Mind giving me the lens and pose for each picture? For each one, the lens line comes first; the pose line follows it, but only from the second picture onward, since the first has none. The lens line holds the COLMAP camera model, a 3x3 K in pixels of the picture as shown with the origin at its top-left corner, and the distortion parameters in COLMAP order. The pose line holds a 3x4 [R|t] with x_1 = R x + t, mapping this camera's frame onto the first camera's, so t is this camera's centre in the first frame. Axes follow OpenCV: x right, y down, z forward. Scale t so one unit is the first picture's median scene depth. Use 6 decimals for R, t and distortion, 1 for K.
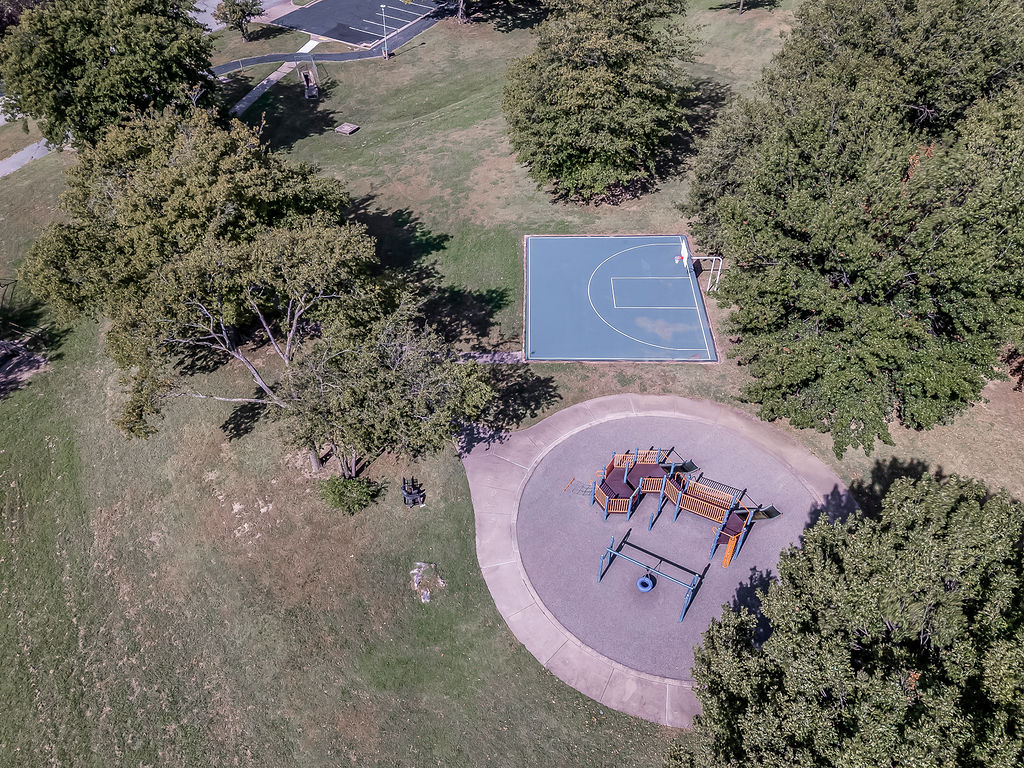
lens RADIAL K [[763.6, 0, 512.0], [0, 763.6, 384.0], [0, 0, 1]] dist [0.078534, -0.081181]
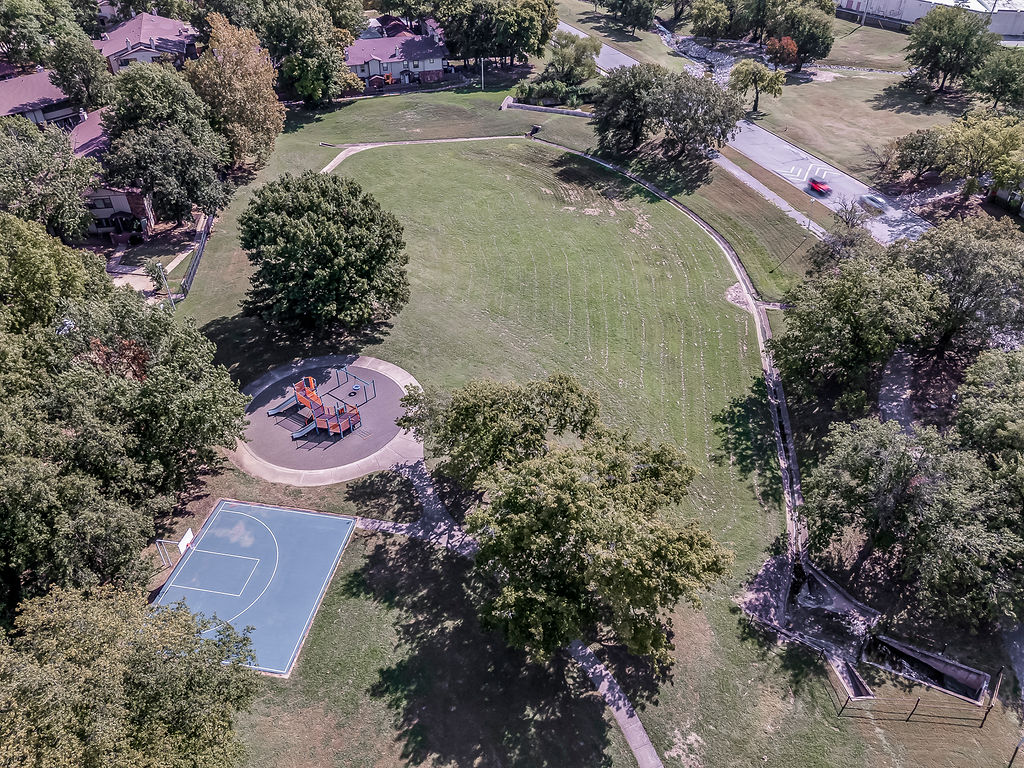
lens RADIAL K [[763.6, 0, 512.0], [0, 763.6, 384.0], [0, 0, 1]] dist [0.078534, -0.081181]
pose [[-0.988169, -0.105903, 0.110933, -0.342513], [0.089555, 0.188752, 0.977933, -1.249070], [-0.124505, 0.976298, -0.177034, 0.903922]]
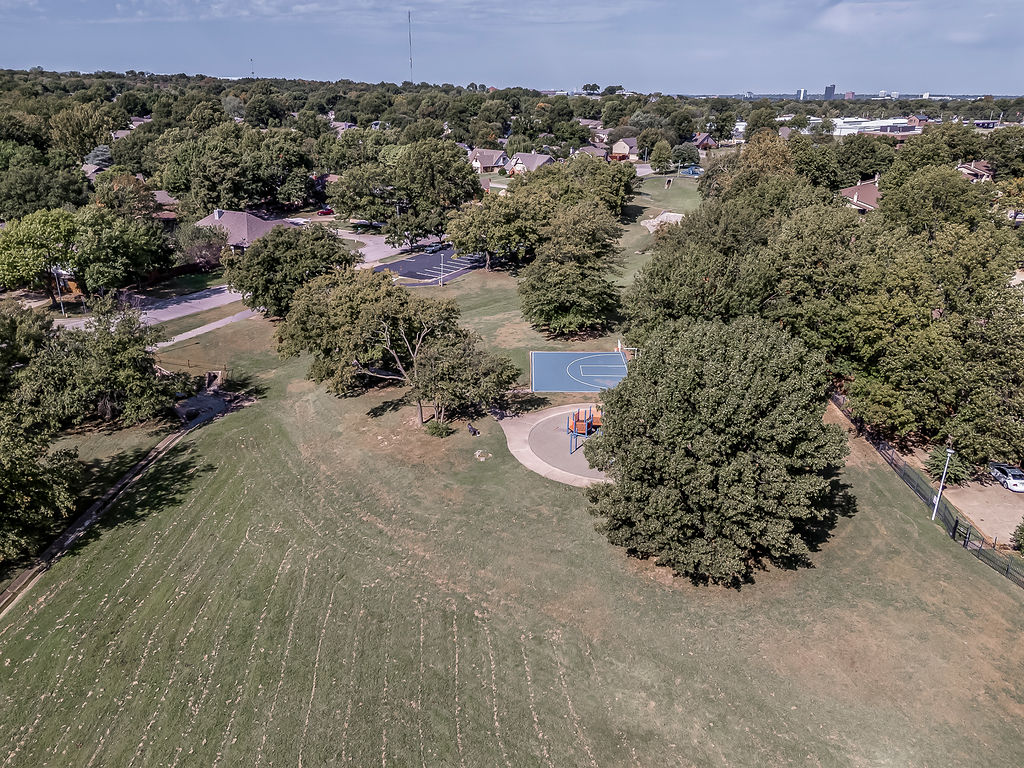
lens RADIAL K [[763.6, 0, 512.0], [0, 763.6, 384.0], [0, 0, 1]] dist [0.078534, -0.081181]
pose [[0.999899, 0.013736, 0.003769, -0.033264], [-0.011280, 0.925210, -0.379288, 0.587541], [-0.008697, 0.379207, 0.925271, -0.618860]]
